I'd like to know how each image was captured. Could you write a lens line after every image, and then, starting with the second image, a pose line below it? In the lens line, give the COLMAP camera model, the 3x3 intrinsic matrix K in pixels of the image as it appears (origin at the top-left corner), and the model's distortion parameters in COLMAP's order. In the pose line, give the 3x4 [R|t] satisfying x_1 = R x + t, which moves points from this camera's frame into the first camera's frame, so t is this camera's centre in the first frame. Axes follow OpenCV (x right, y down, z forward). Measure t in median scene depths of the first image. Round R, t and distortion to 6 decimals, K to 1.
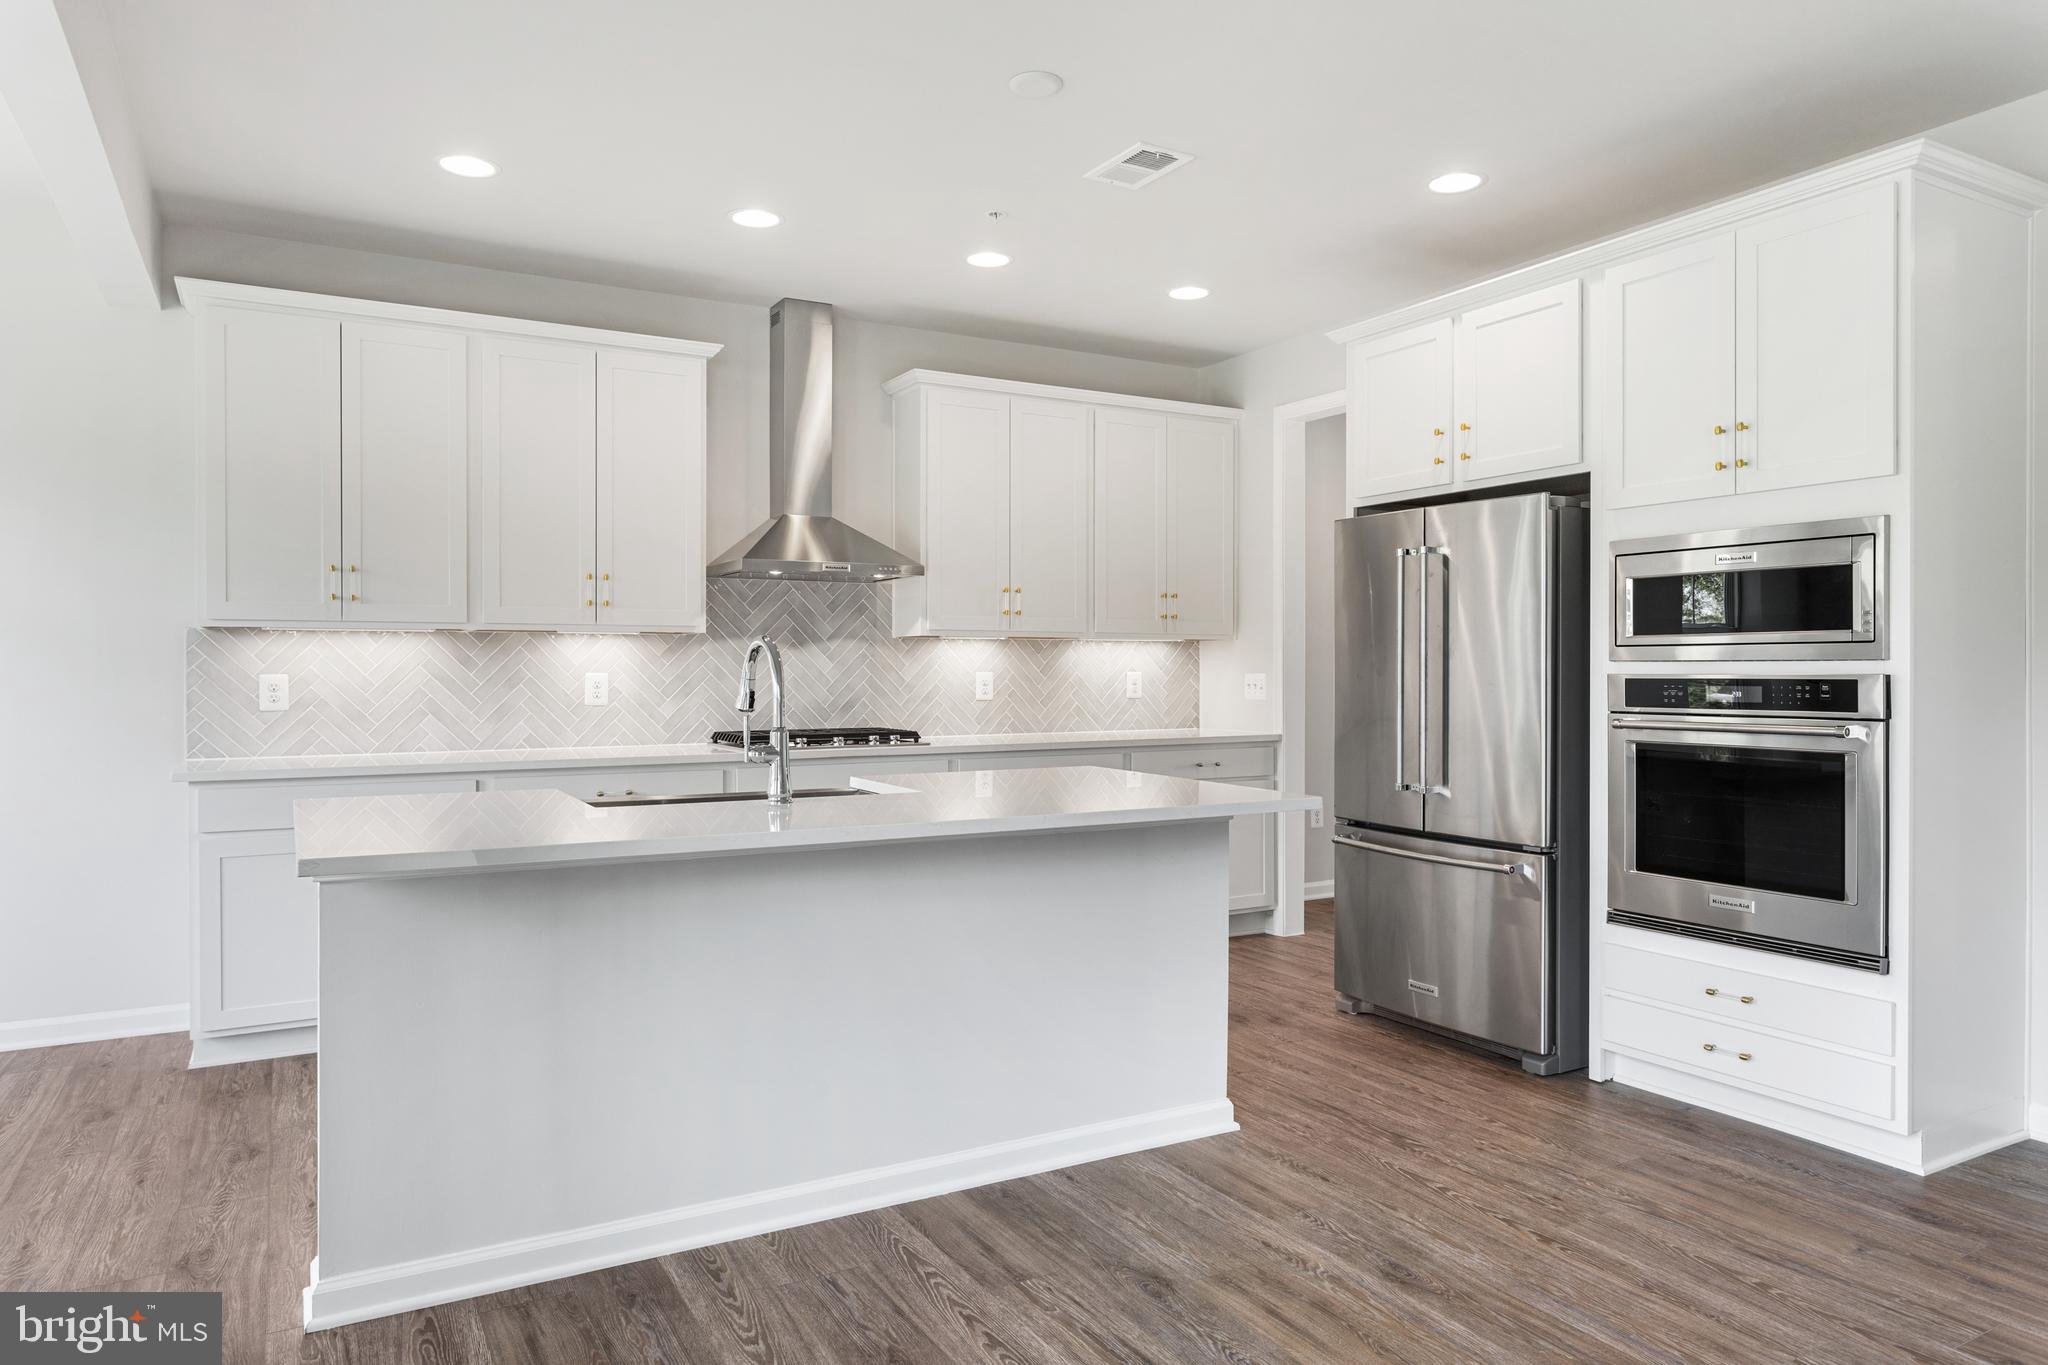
lens RADIAL K [[1291.1, 0, 1026.8], [0, 1291.1, 668.2], [0, 0, 1]] dist [-0.007400, 0.002682]
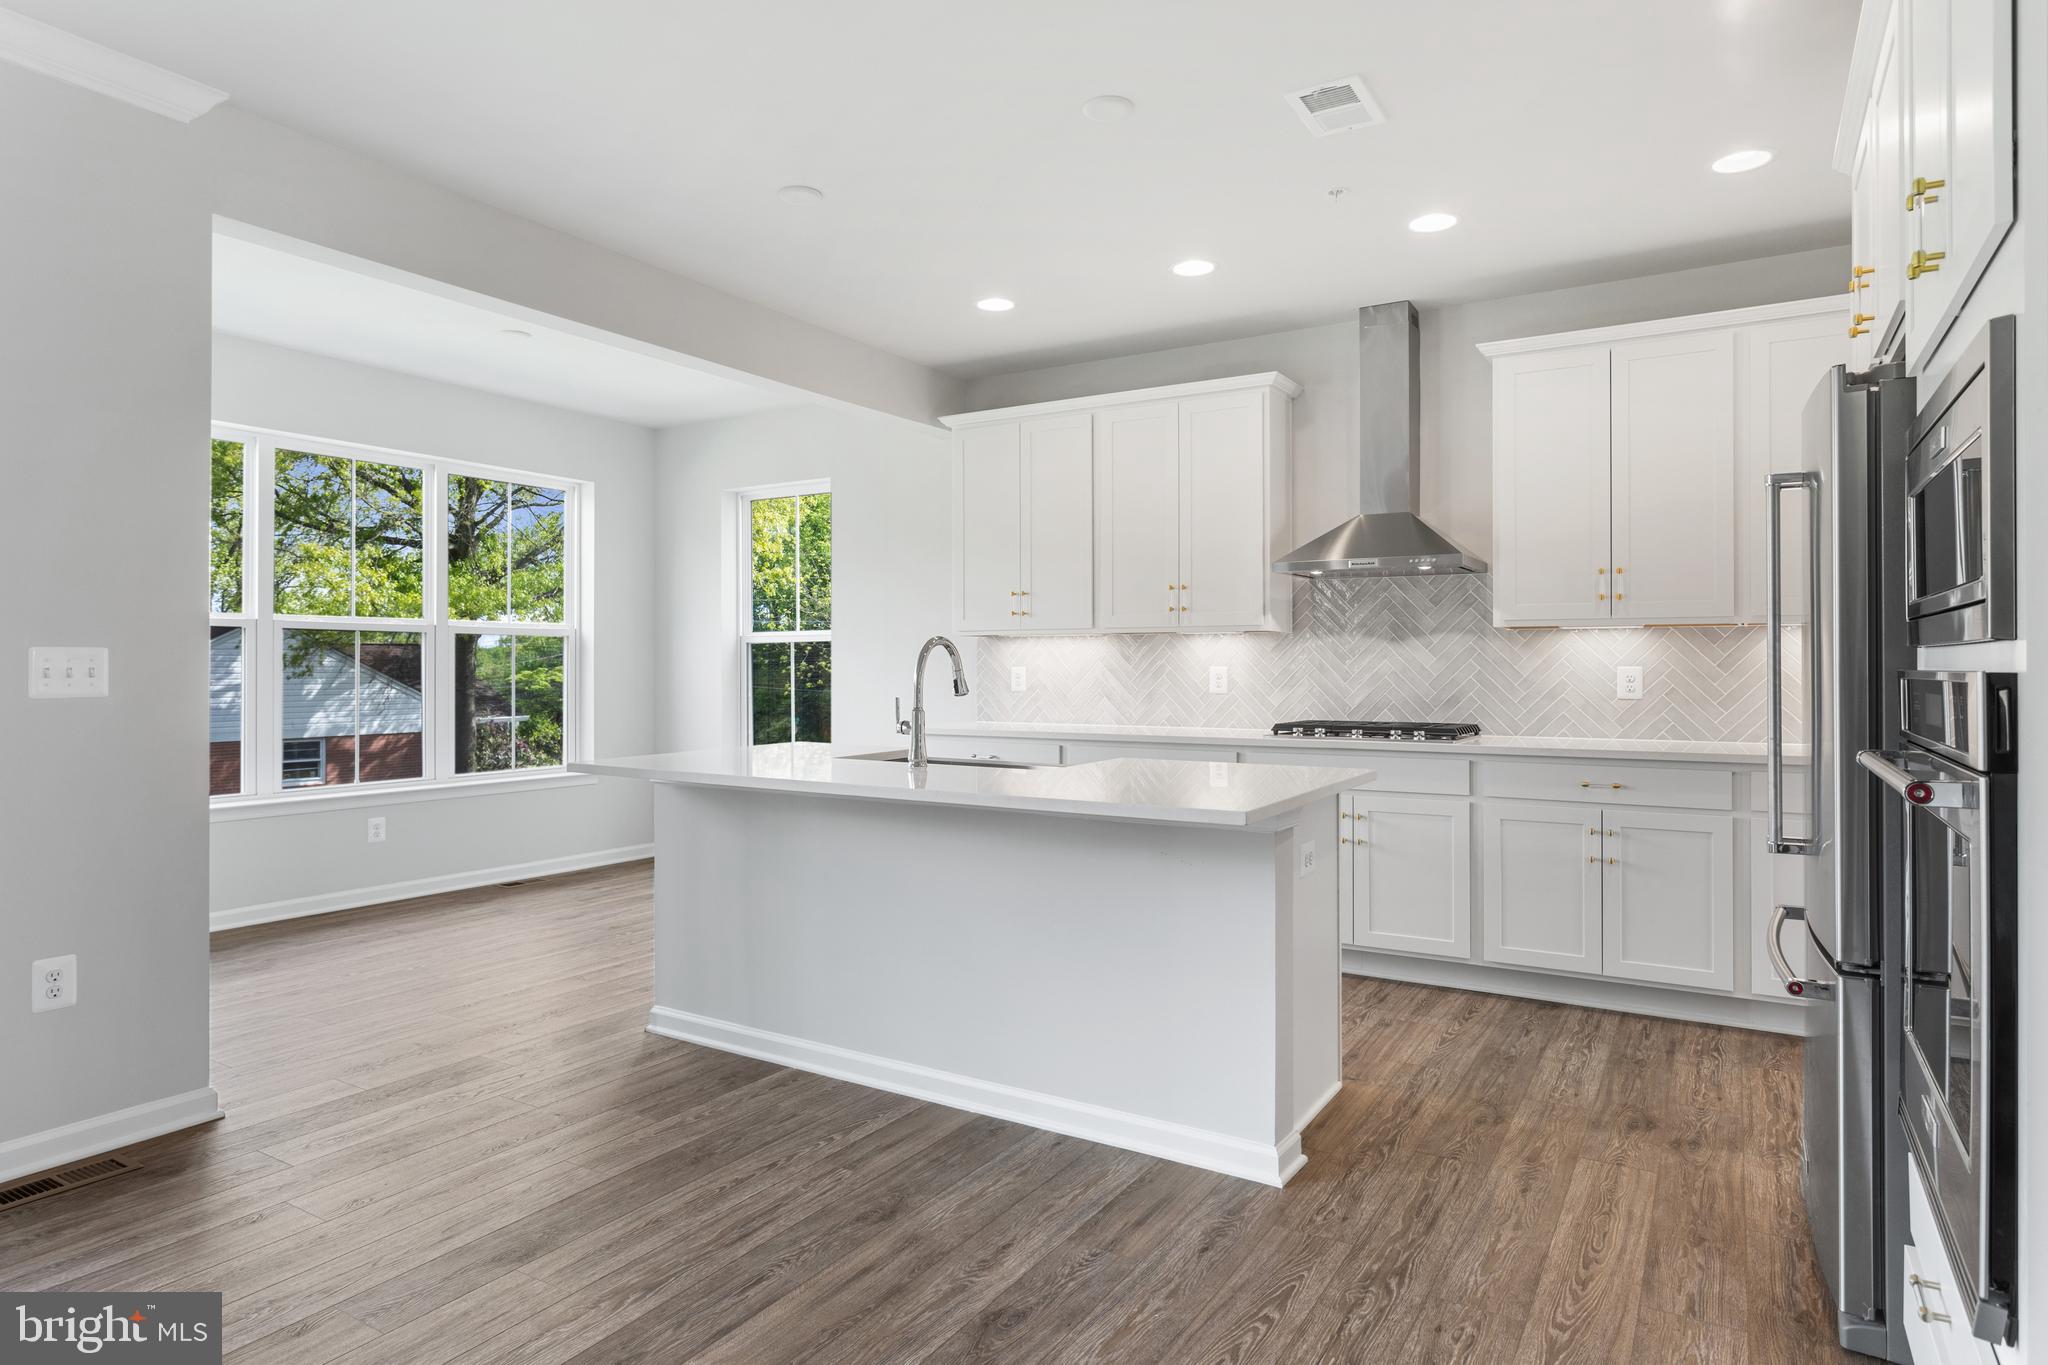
lens RADIAL K [[1180.4, 0, 1023.1], [0, 1180.4, 664.0], [0, 0, 1]] dist [-0.002945, 0.002049]
pose [[0.478467, 0.000294, -0.878105, 0.694223], [0.001001, 0.999999, 0.000880, 0.000546], [0.878105, -0.001300, 0.478467, 0.408775]]
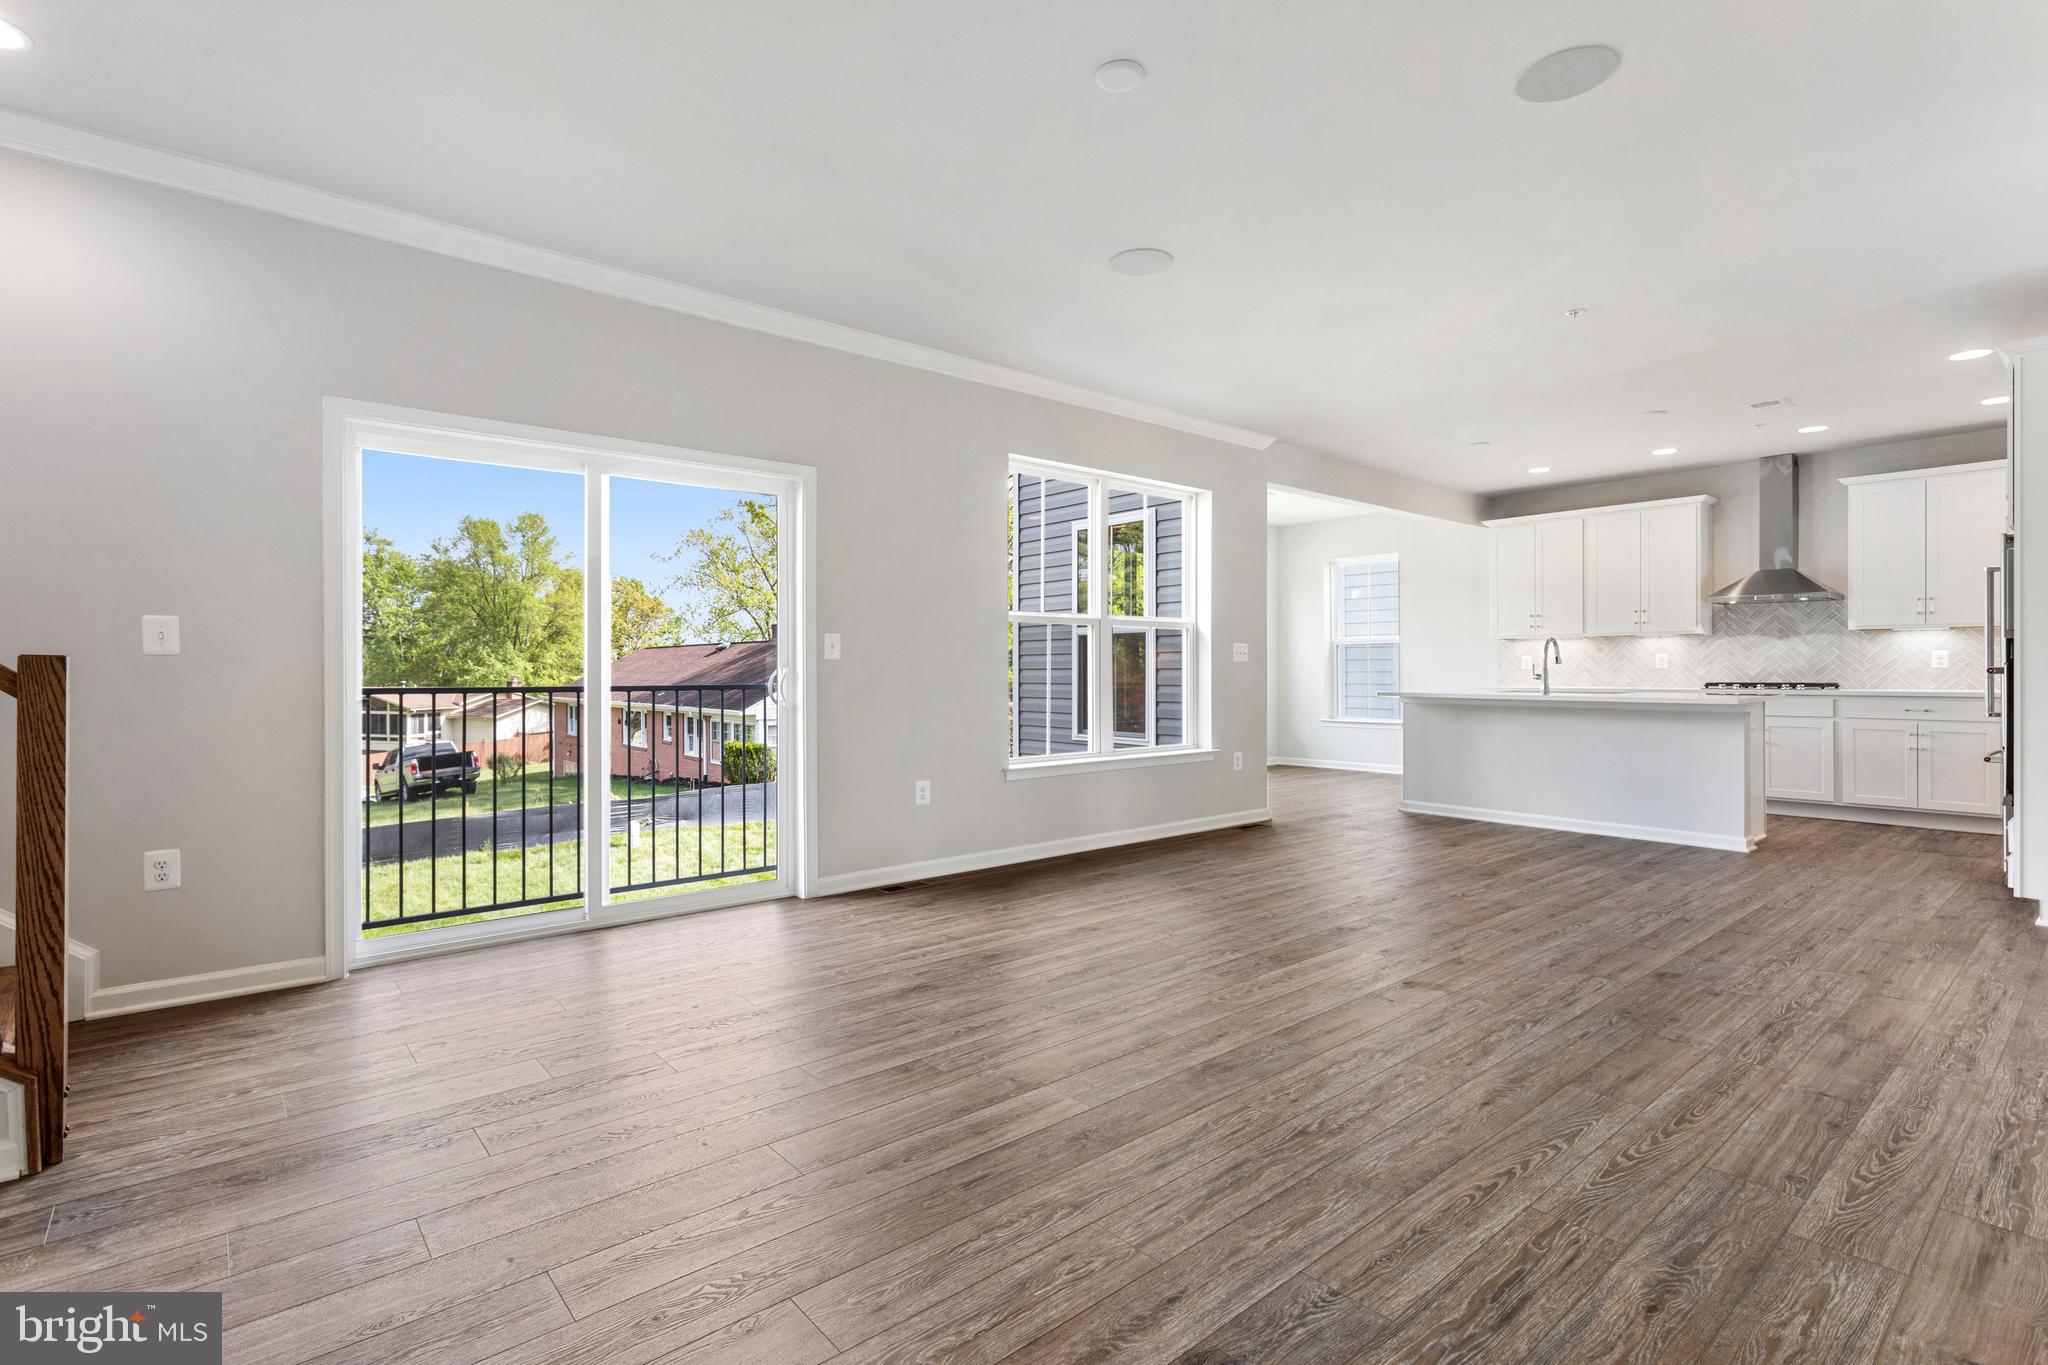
lens RADIAL K [[969.5, 0, 1011.2], [0, 969.5, 677.5], [0, 0, 1]] dist [-0.001470, 0.001835]
pose [[0.176799, 0.007346, -0.984220, 1.390494], [0.003028, 0.999963, 0.008007, 0.035128], [0.984242, -0.004396, 0.176770, -0.474968]]
